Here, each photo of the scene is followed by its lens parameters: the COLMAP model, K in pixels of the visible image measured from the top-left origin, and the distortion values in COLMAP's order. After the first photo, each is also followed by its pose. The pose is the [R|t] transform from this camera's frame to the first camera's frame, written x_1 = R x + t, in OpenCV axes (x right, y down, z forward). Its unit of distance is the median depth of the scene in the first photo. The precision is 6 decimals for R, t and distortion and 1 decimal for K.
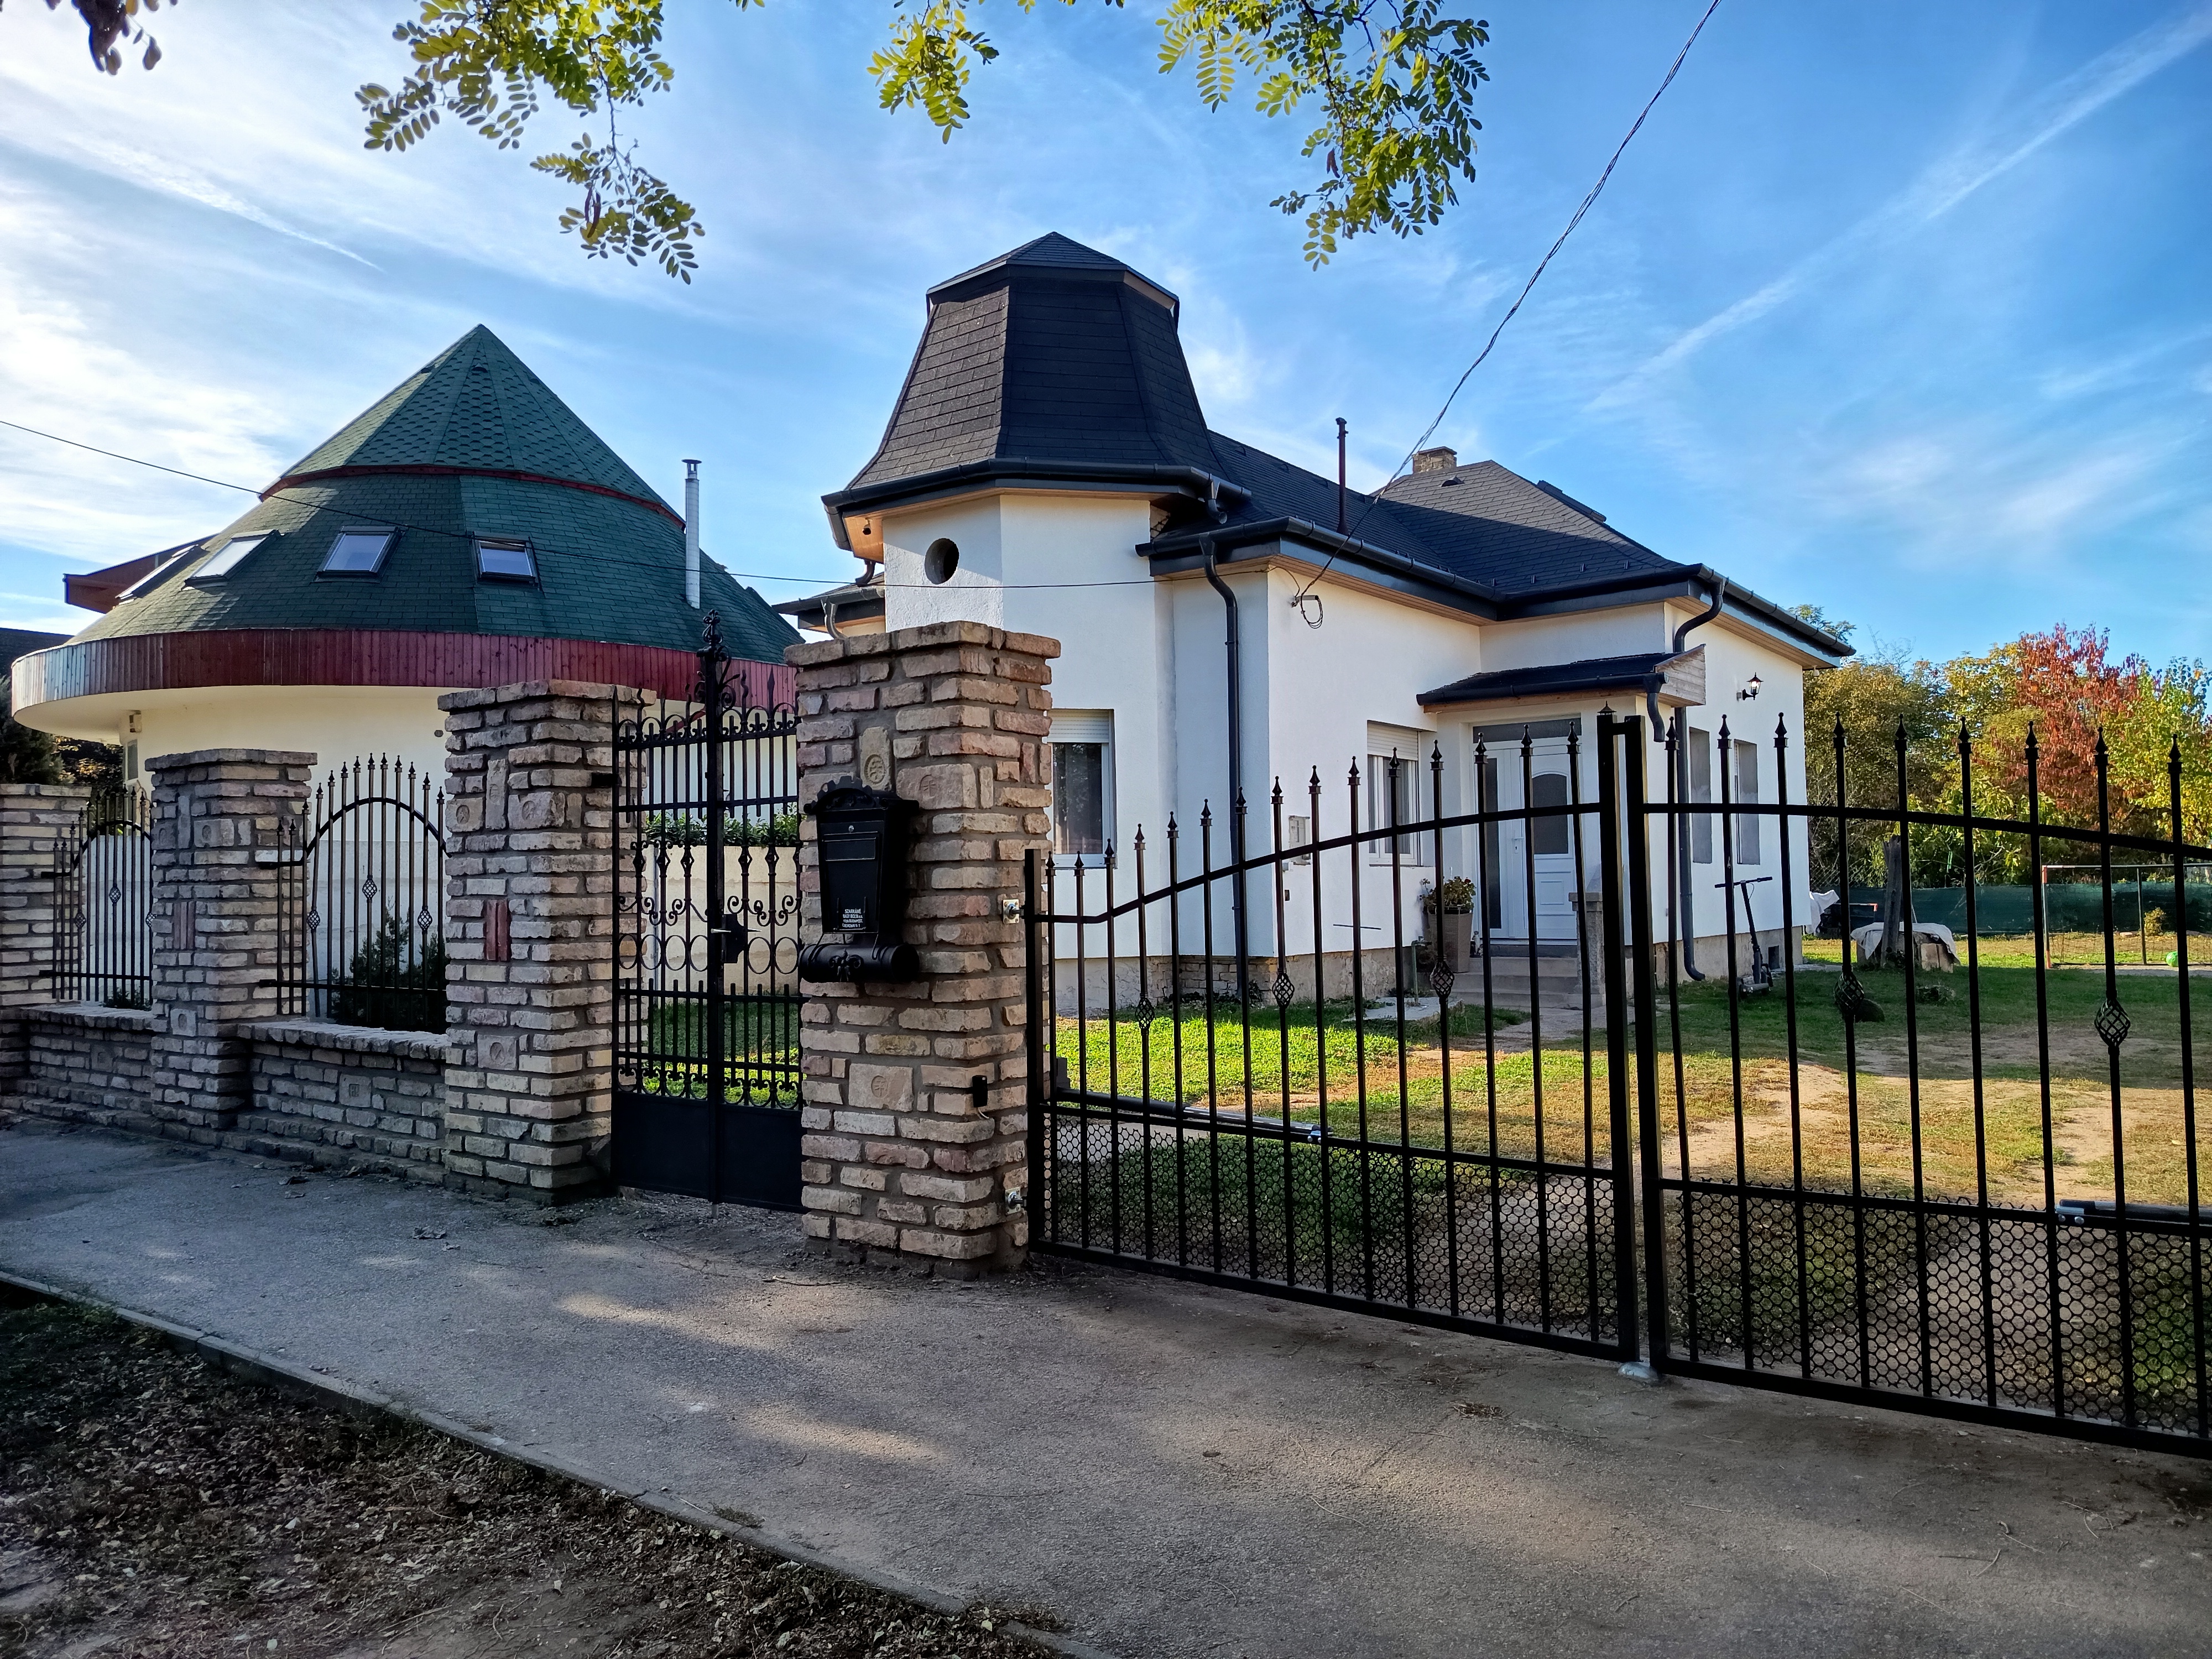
lens RADIAL K [[1534.9, 0, 1106.0], [0, 1534.9, 829.5], [0, 0, 1]] dist [0.036431, -0.063121]
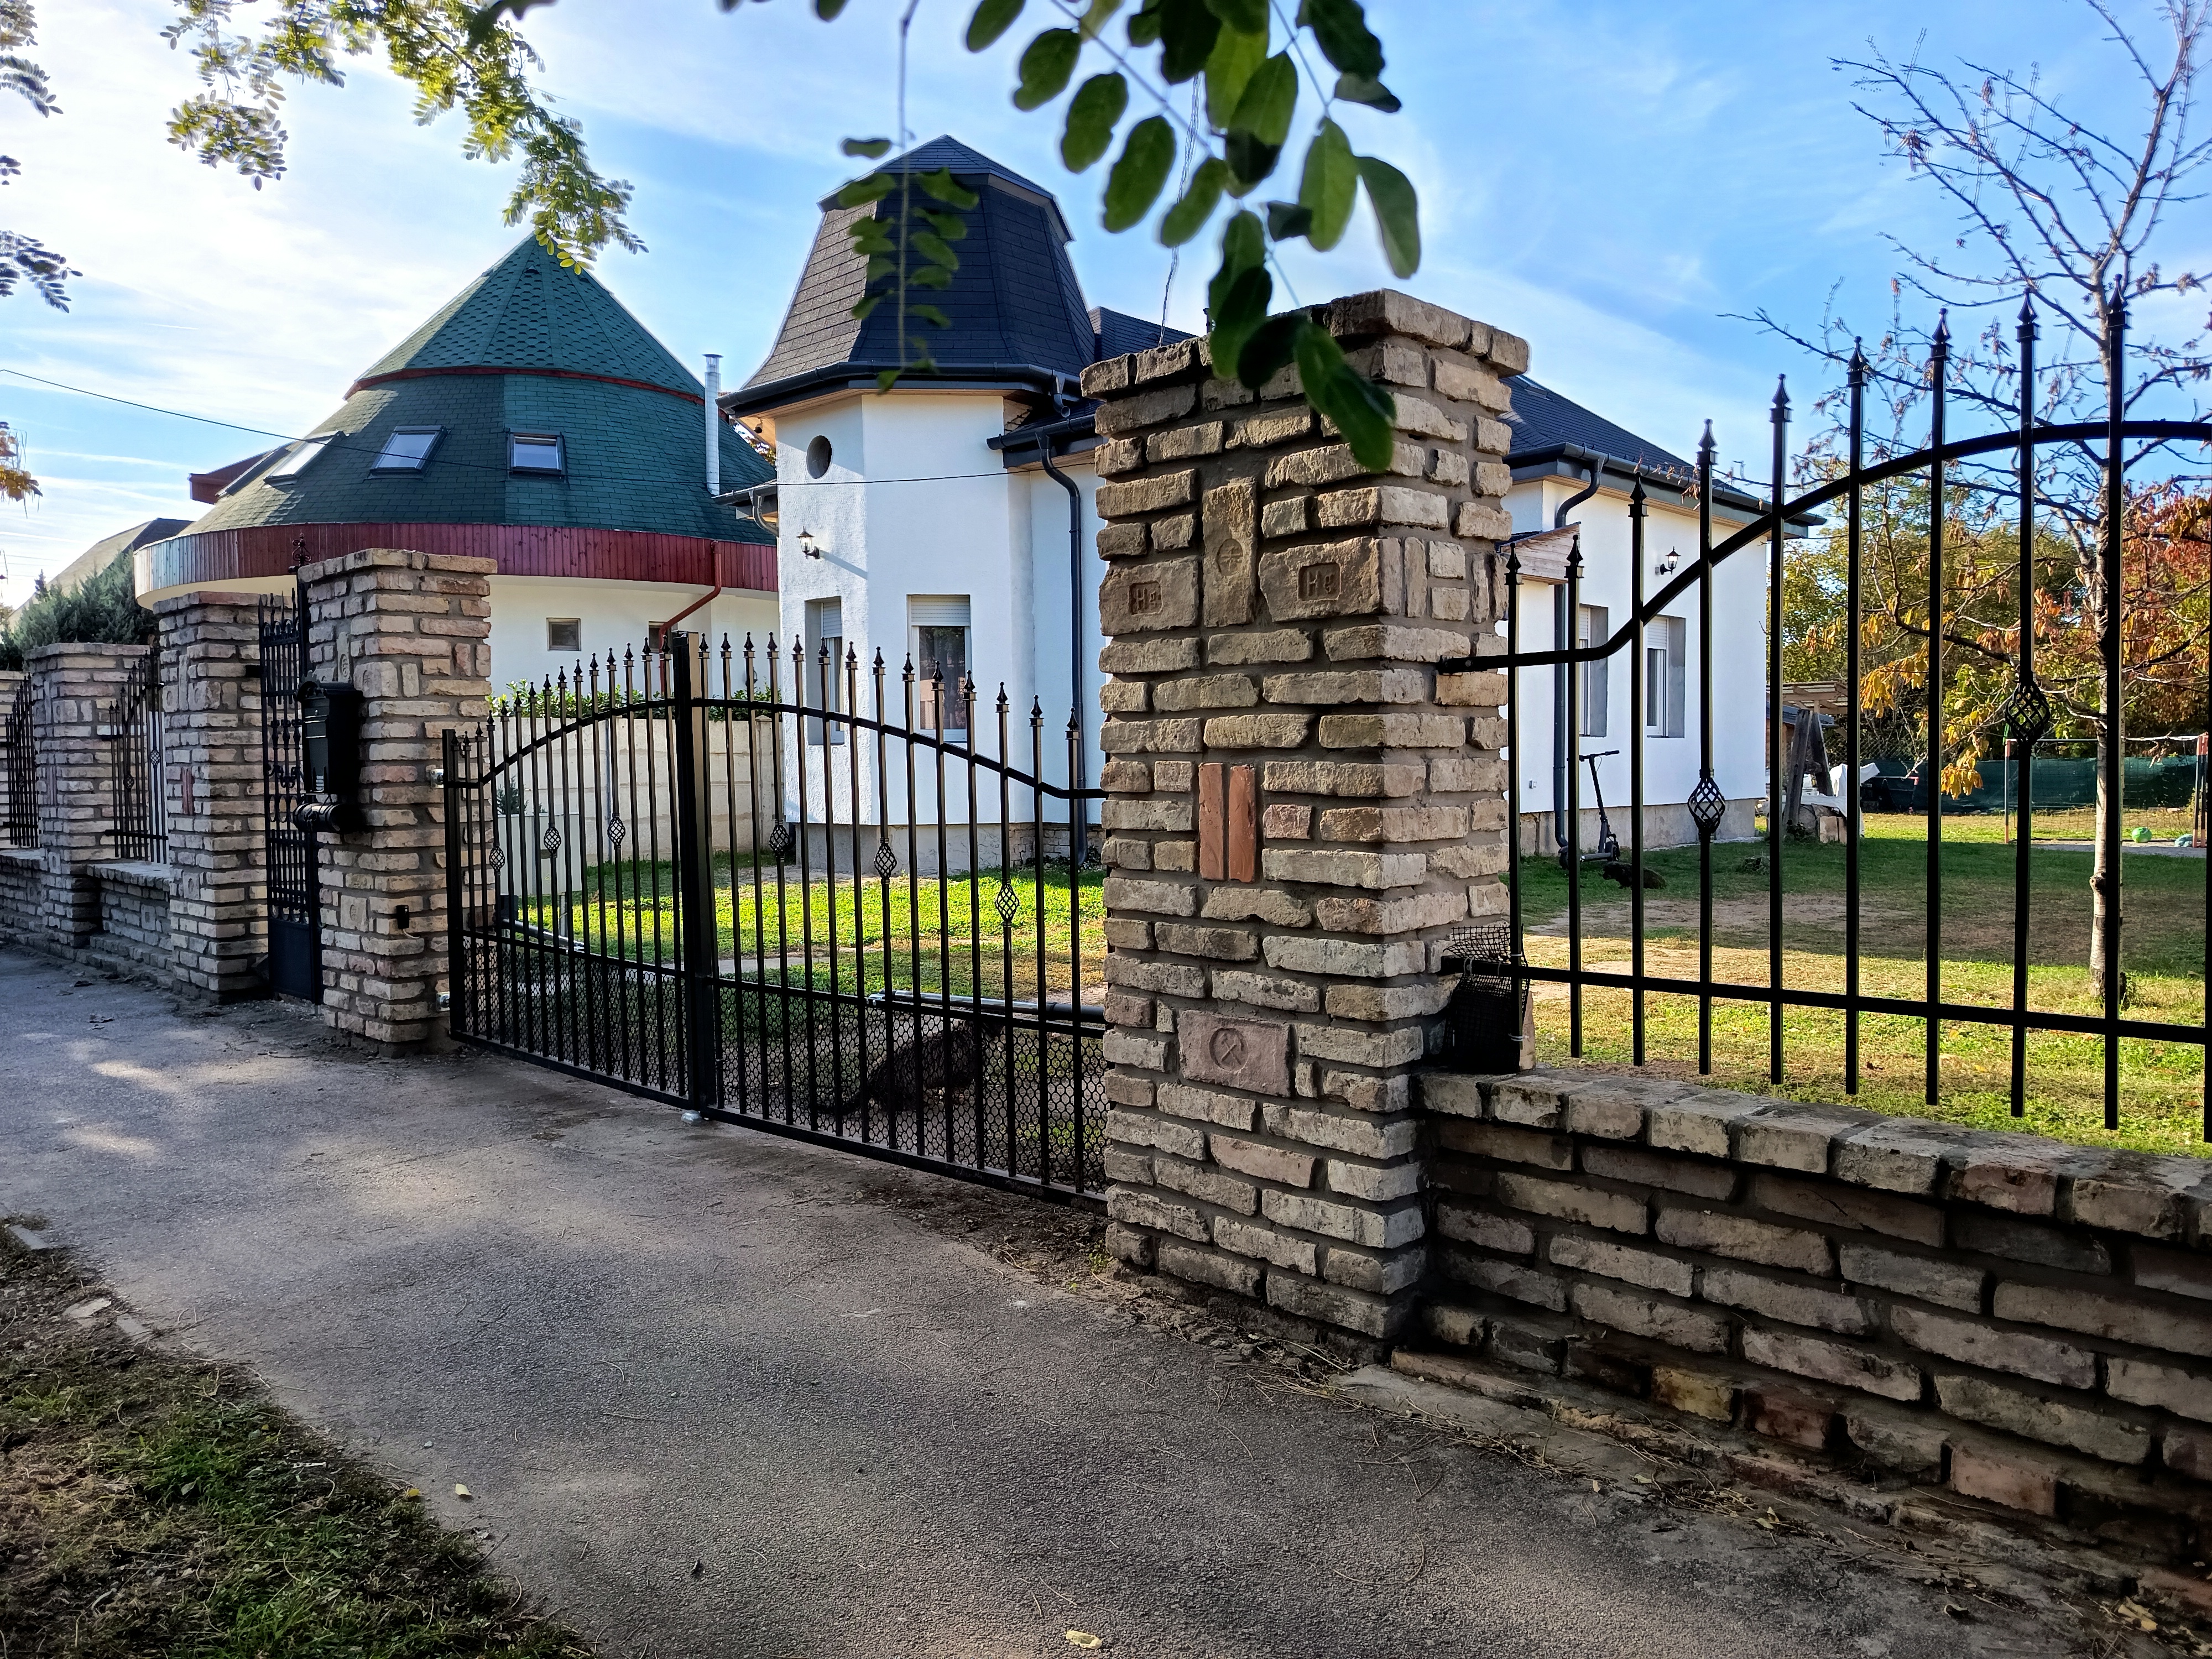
lens RADIAL K [[1534.9, 0, 1106.0], [0, 1534.9, 829.5], [0, 0, 1]] dist [0.036431, -0.063121]
pose [[0.991216, 0.010850, -0.131808, 0.425115], [0.000384, 0.996389, 0.084907, -0.008223], [0.132253, -0.084212, 0.987632, -0.125231]]
